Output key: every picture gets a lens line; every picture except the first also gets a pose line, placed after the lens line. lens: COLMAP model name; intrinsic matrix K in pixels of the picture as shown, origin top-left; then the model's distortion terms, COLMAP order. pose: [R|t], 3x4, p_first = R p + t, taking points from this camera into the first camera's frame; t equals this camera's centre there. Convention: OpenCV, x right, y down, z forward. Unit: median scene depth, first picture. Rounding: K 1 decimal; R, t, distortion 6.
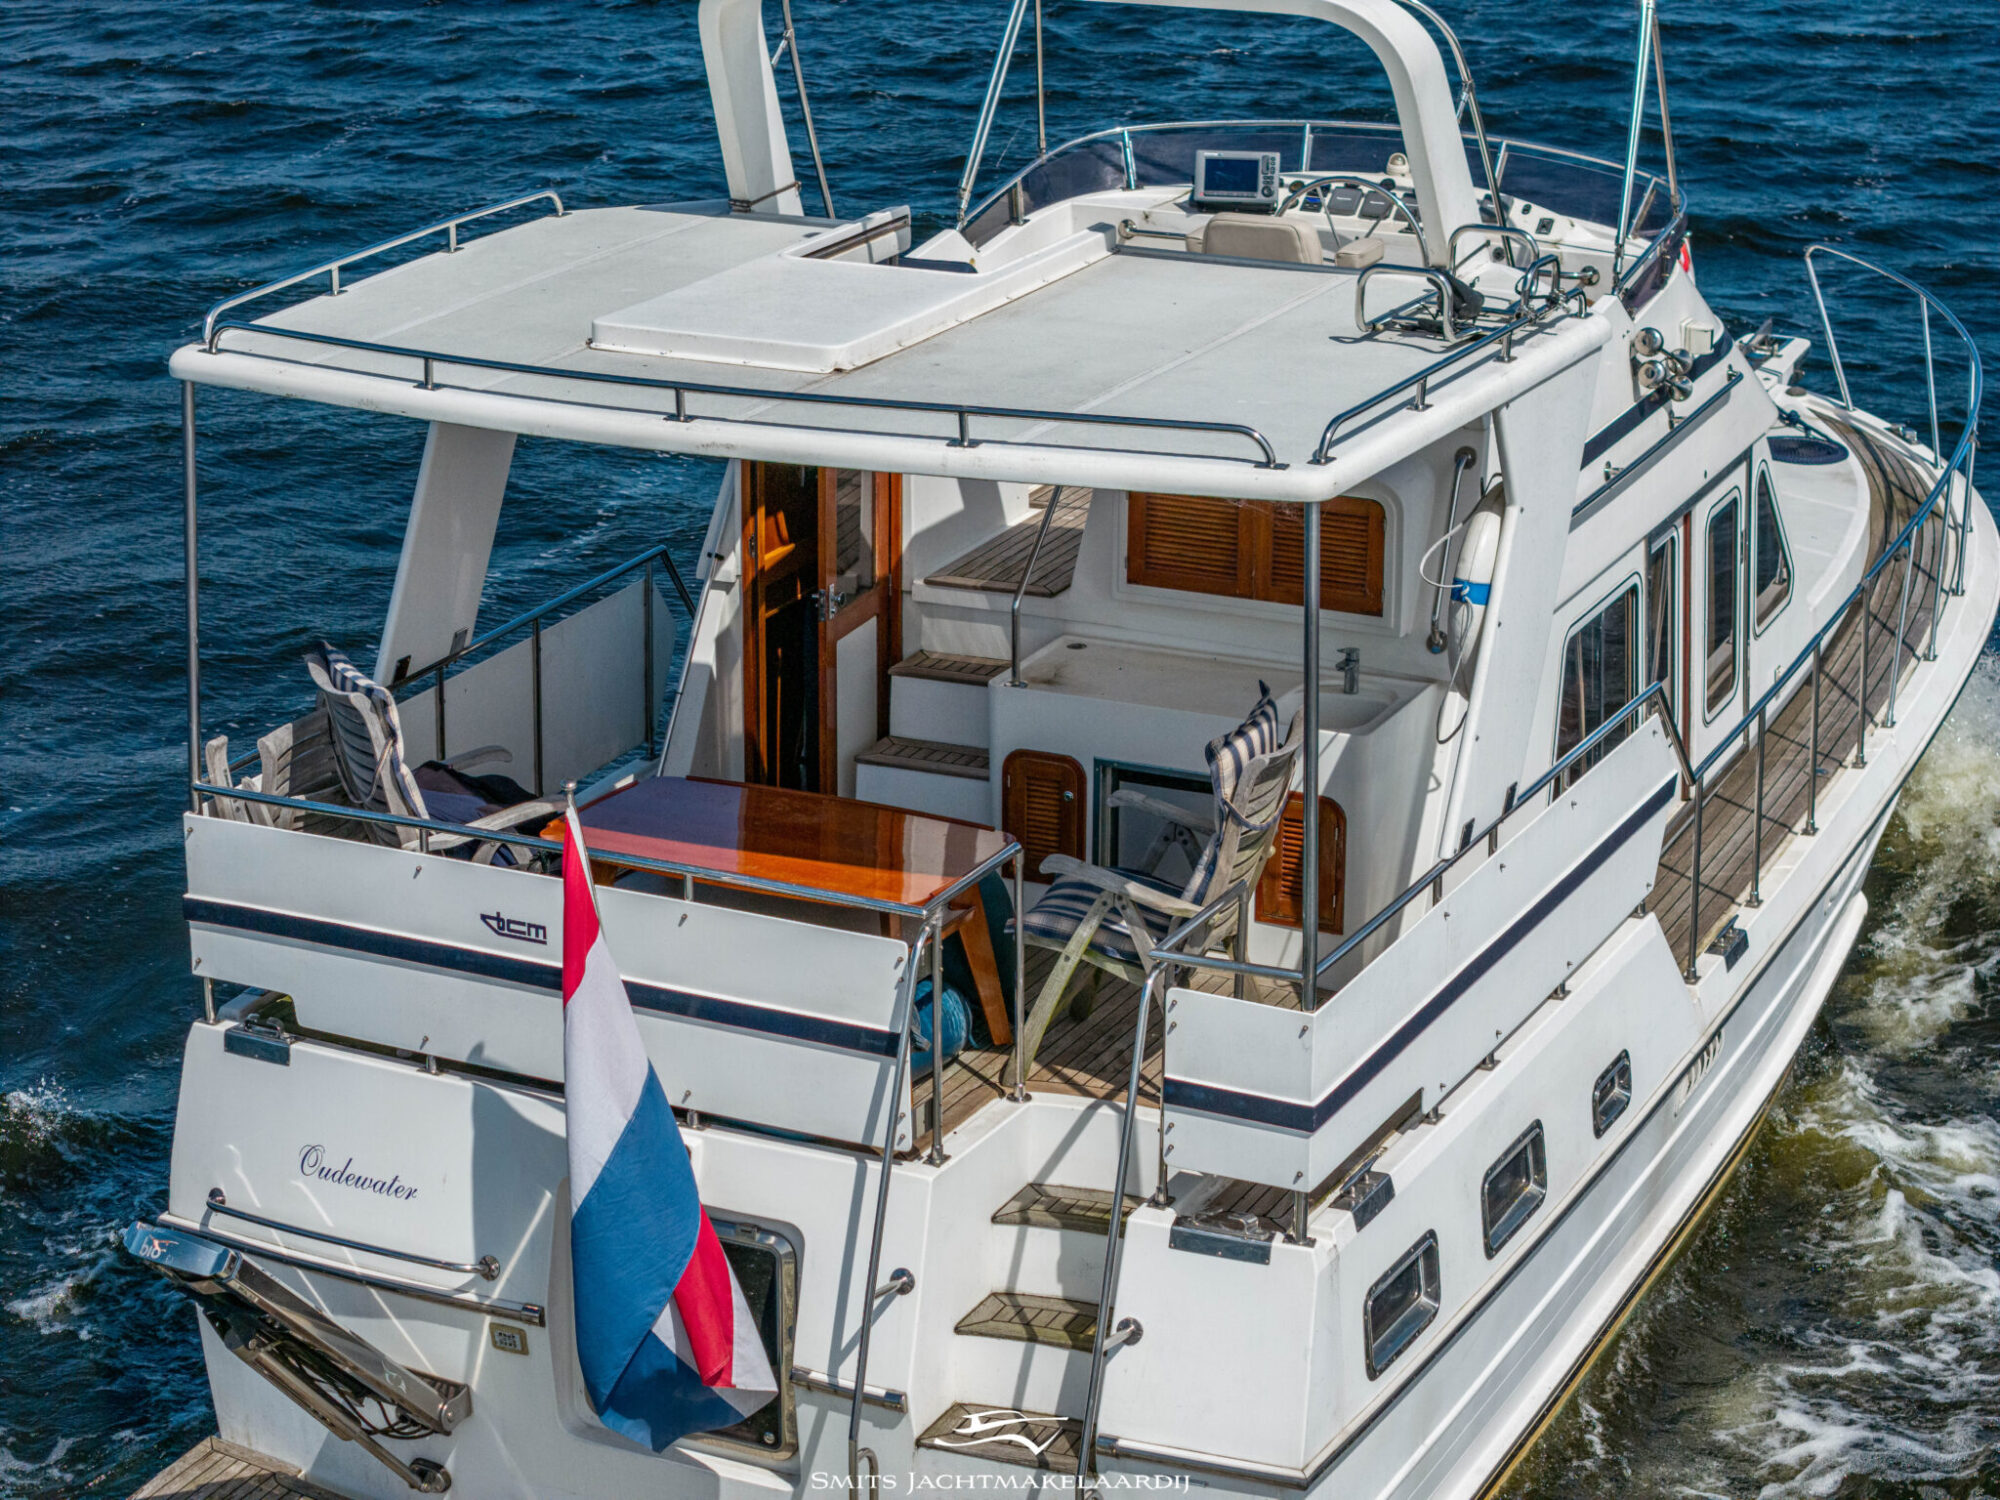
lens RADIAL K [[3963.1, 0, 957.7], [0, 3963.1, 720.4], [0, 0, 1]] dist [-0.139352, 0.000000]
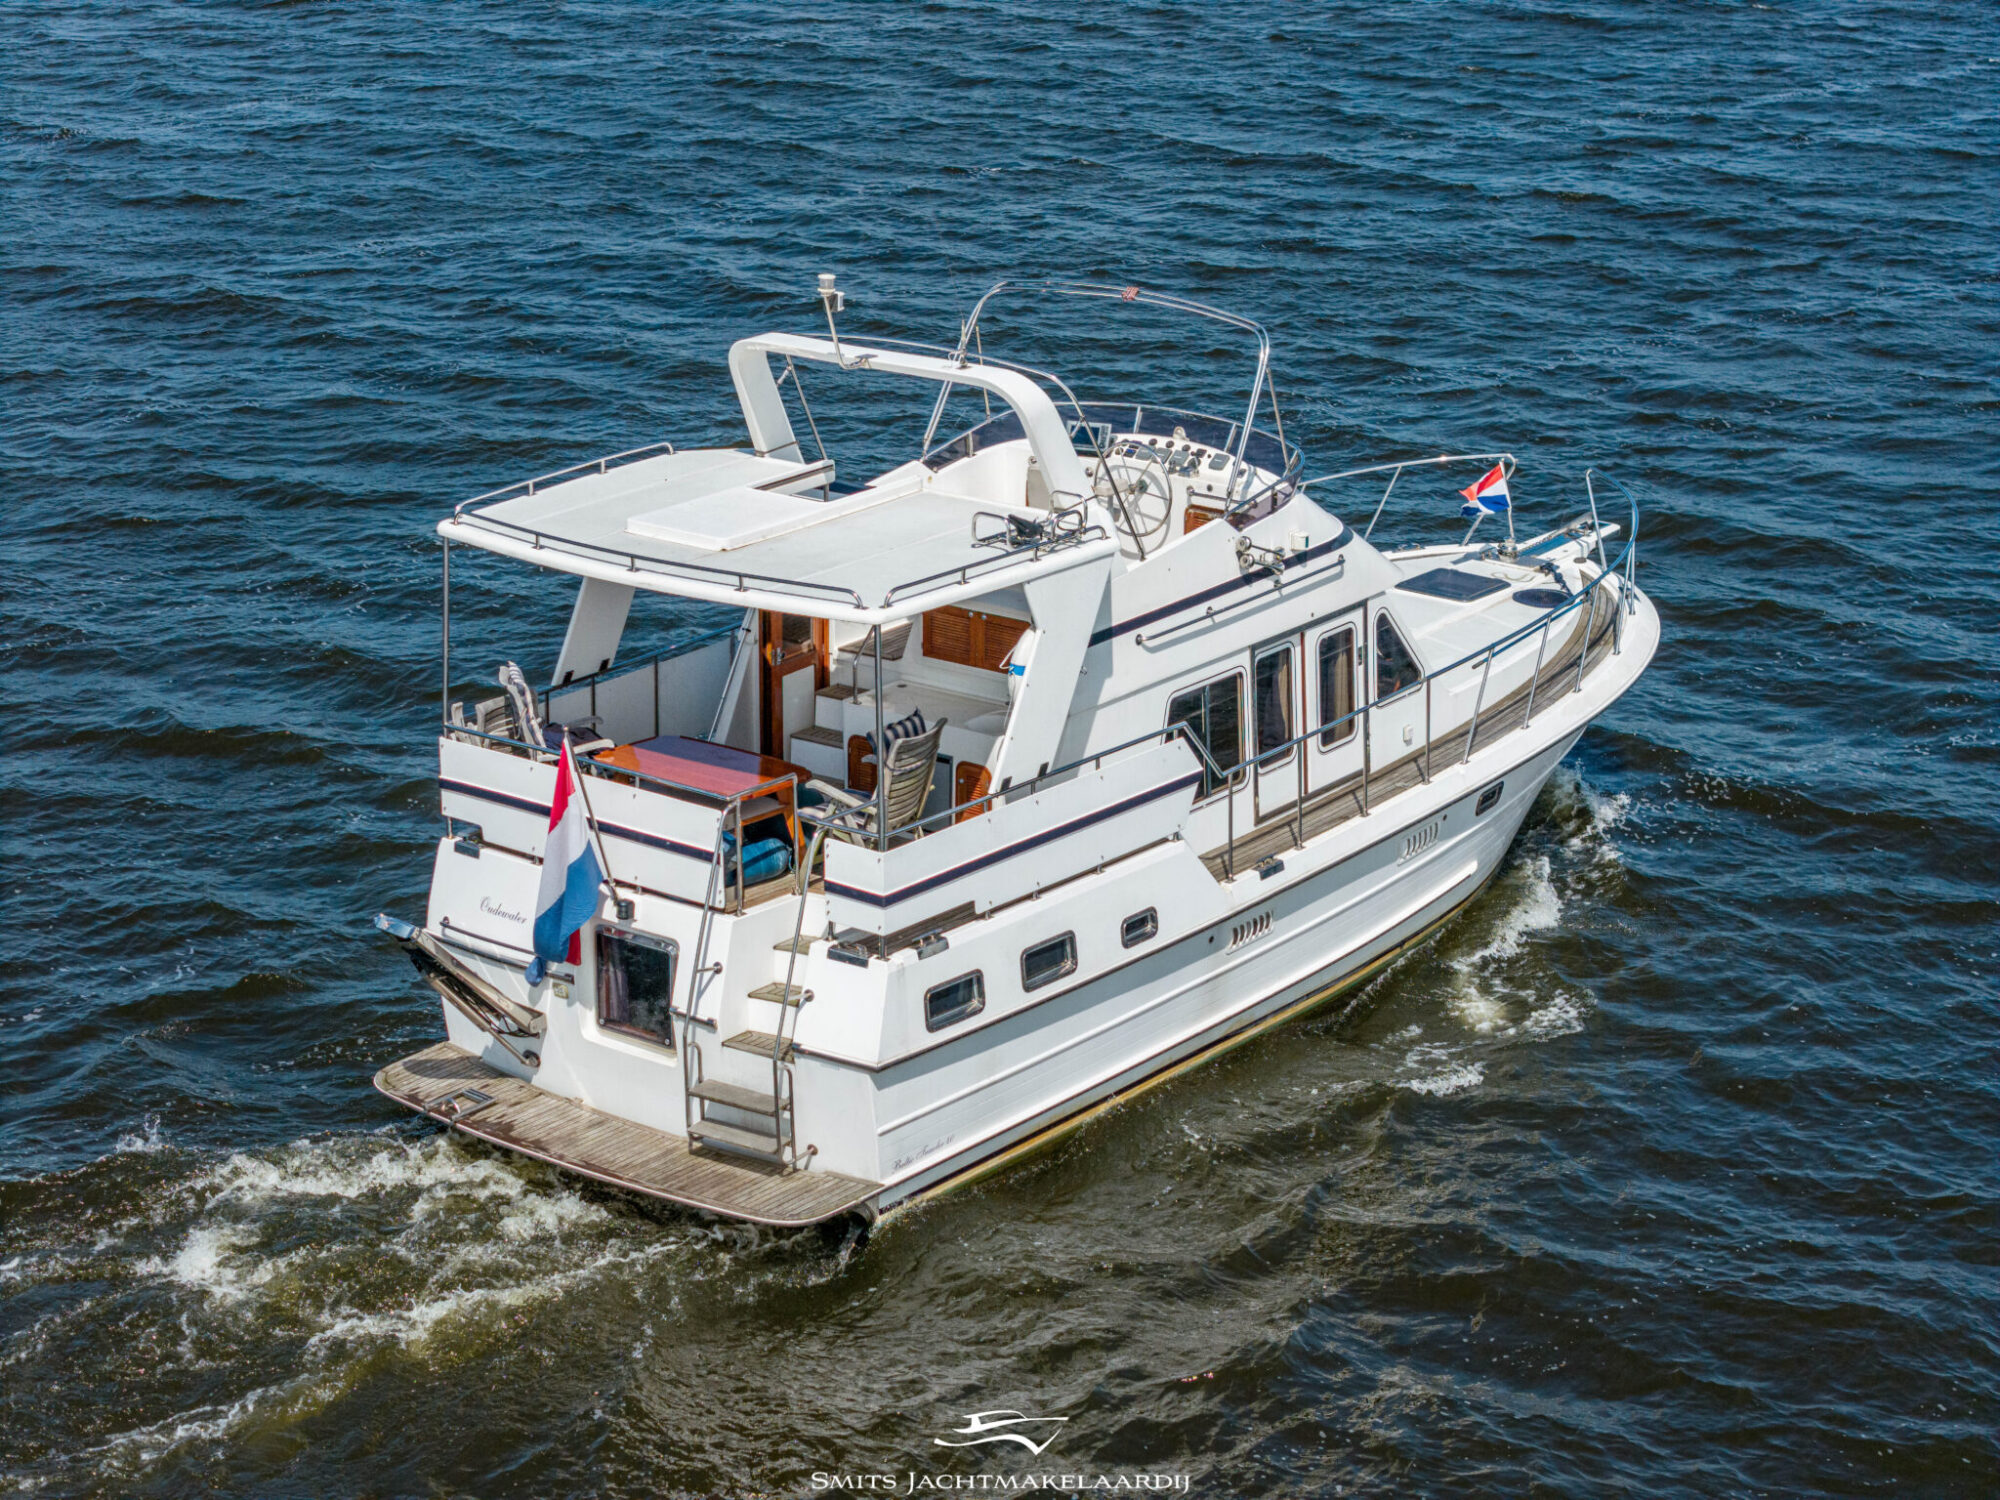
lens RADIAL K [[3963.1, 0, 998.7], [0, 3963.1, 752.8], [0, 0, 1]] dist [-0.139352, 0.000000]
pose [[0.977995, 0.062039, -0.199192, 0.533621], [-0.062755, 0.998025, 0.002725, 0.007196], [0.198968, 0.009835, 0.979957, -1.048463]]
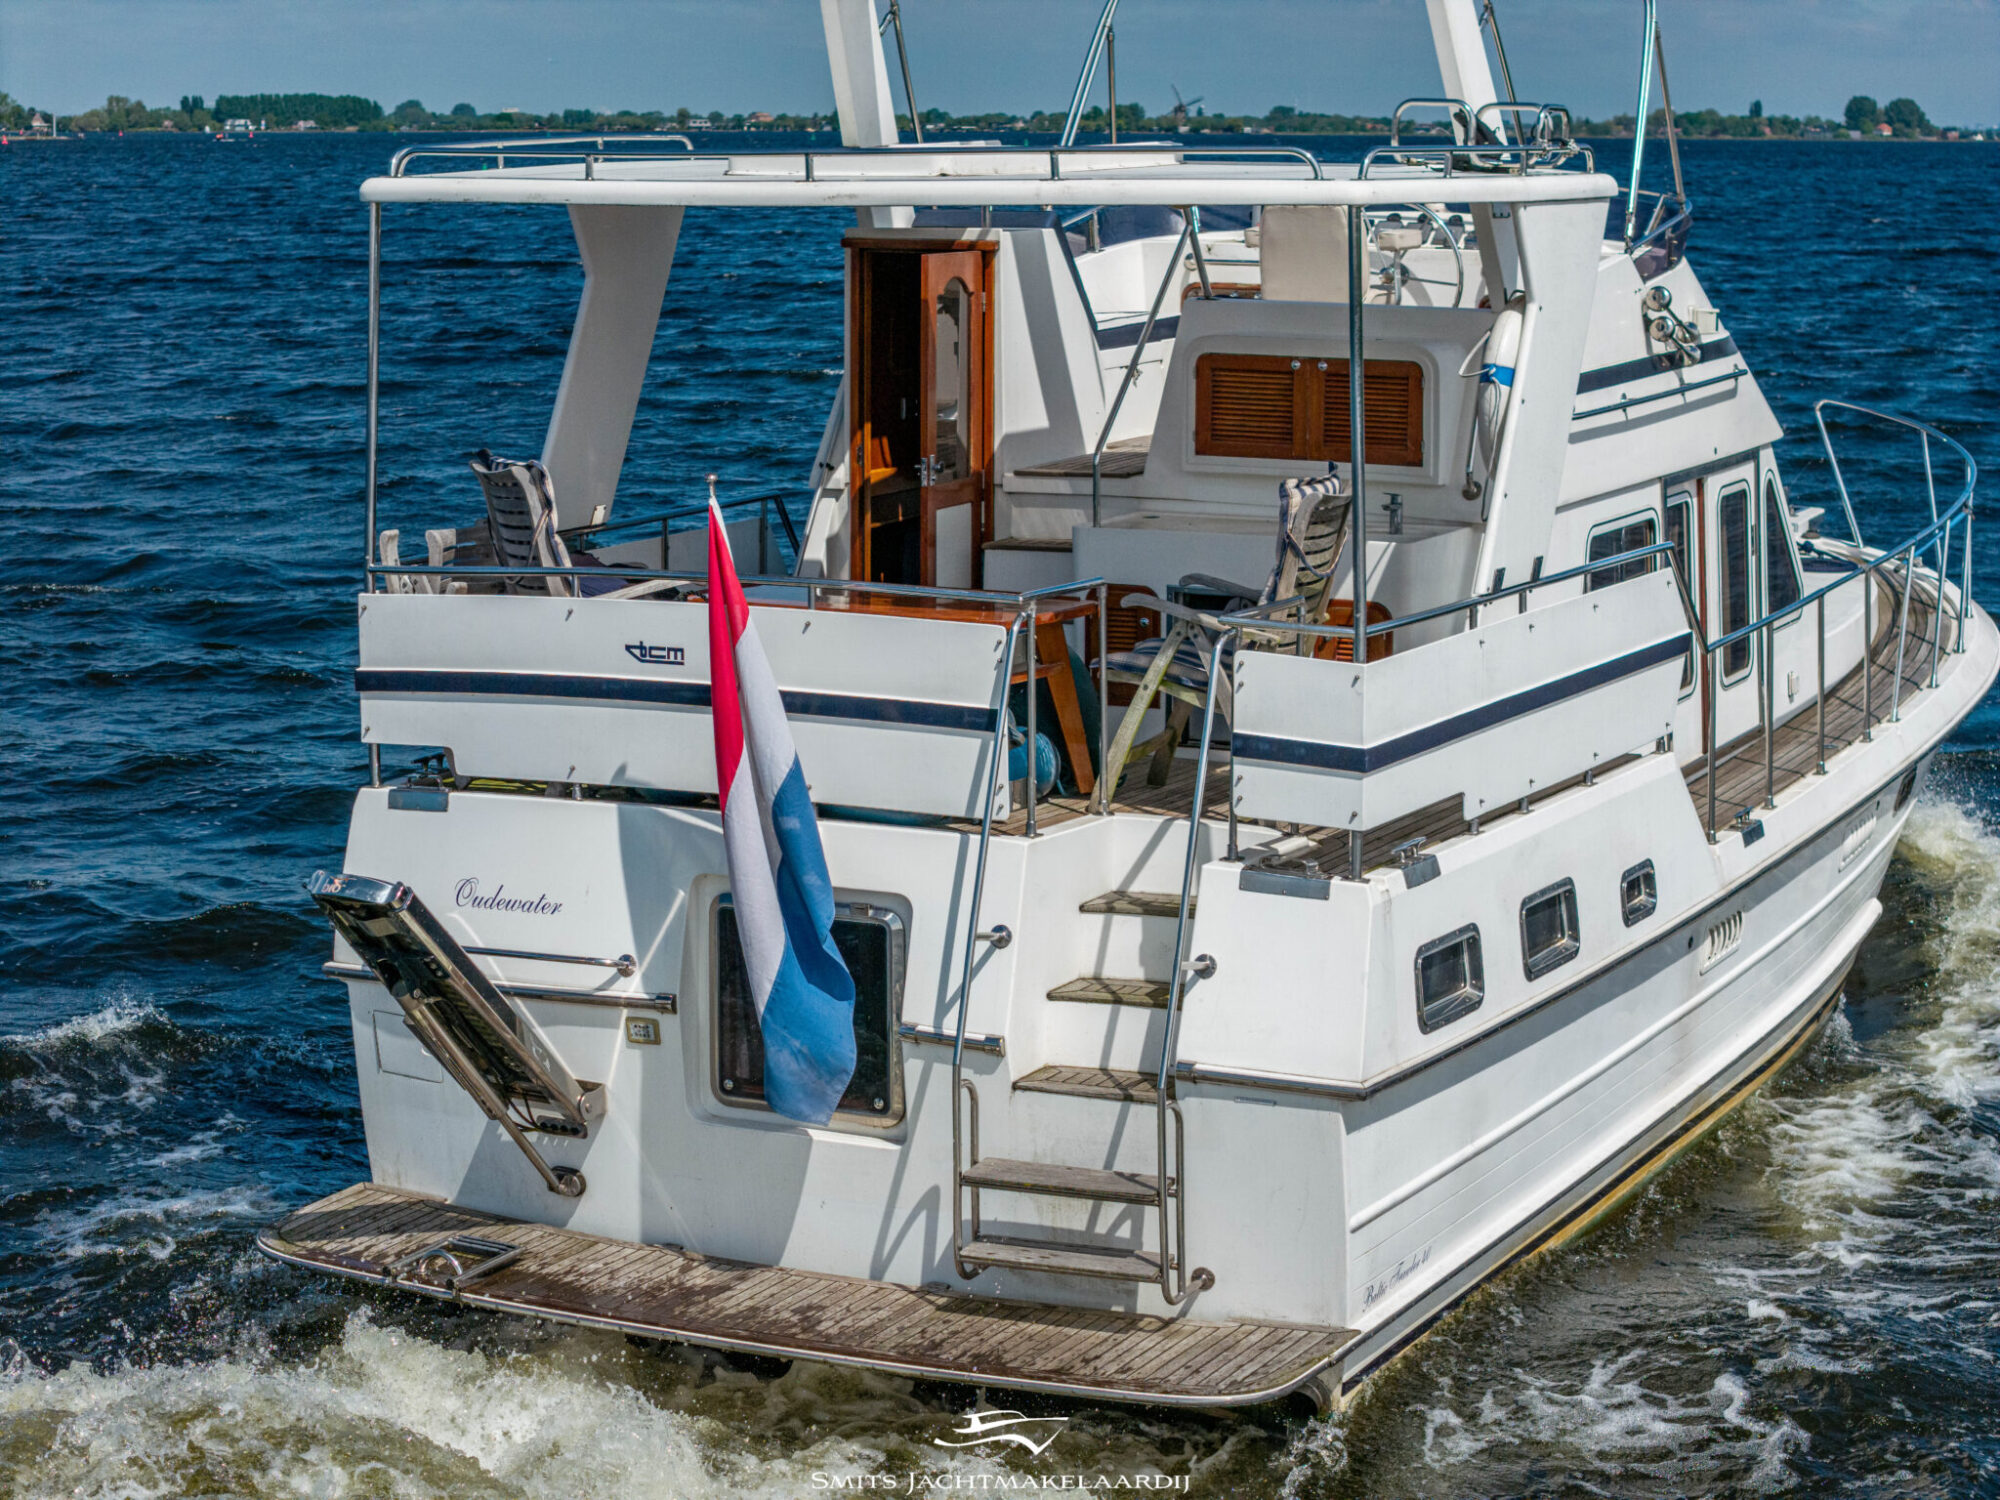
lens RADIAL K [[3963.1, 0, 996.1], [0, 3963.1, 744.9], [0, 0, 1]] dist [-0.139352, 0.000000]
pose [[0.999983, -0.000939, -0.005779, -0.008212], [0.000030, 0.987875, -0.155253, 0.247115], [0.005855, 0.155251, 0.987858, -0.108211]]
